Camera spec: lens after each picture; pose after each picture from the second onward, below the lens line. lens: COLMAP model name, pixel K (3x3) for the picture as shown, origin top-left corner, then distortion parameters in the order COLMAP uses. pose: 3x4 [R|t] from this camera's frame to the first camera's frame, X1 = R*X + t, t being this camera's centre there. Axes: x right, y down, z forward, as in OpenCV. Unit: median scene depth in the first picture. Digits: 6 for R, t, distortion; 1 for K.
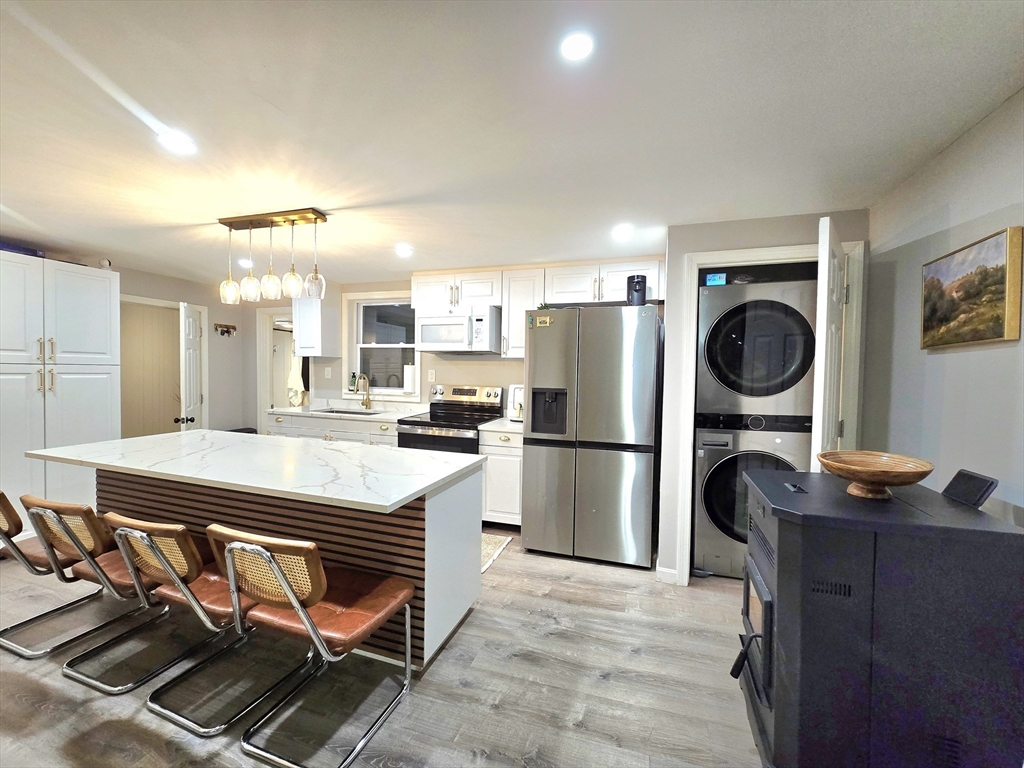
lens RADIAL K [[425.2, 0, 503.3], [0, 425.2, 390.3], [0, 0, 1]] dist [-0.001288, 0.000634]
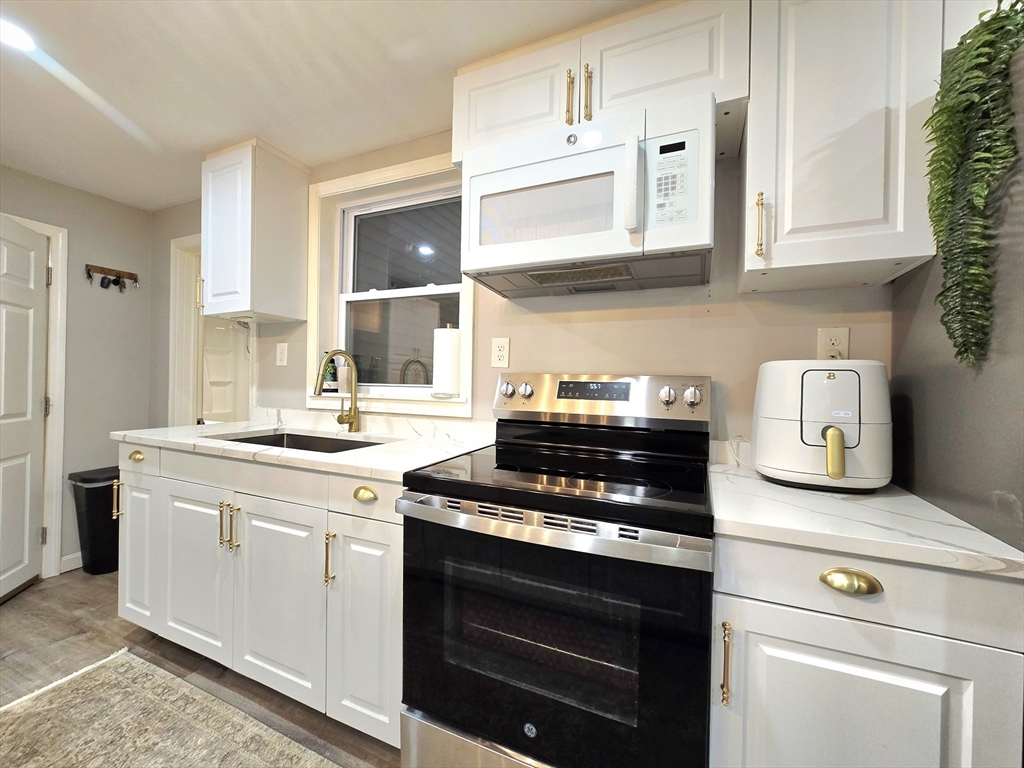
lens RADIAL K [[425.2, 0, 502.9], [0, 425.2, 386.9], [0, 0, 1]] dist [-0.001288, 0.000634]
pose [[0.995090, 0.002097, -0.098951, -0.118497], [-0.006209, 0.999129, -0.041266, 0.014455], [0.098778, 0.041677, 0.994236, 0.565202]]
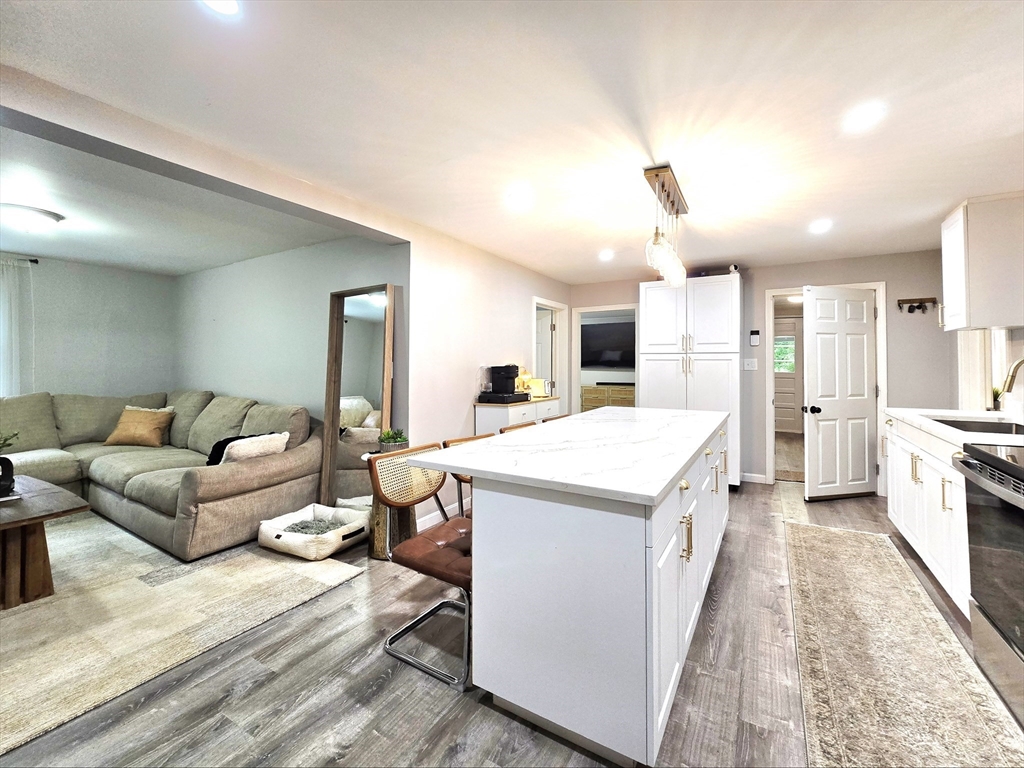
lens RADIAL K [[425.2, 0, 528.7], [0, 425.2, 356.4], [0, 0, 1]] dist [-0.001288, 0.000634]
pose [[-0.176307, -0.031615, -0.983827, 0.252877], [-0.048812, 0.998535, -0.023340, 0.004287], [0.983124, 0.043908, -0.177592, 0.483388]]
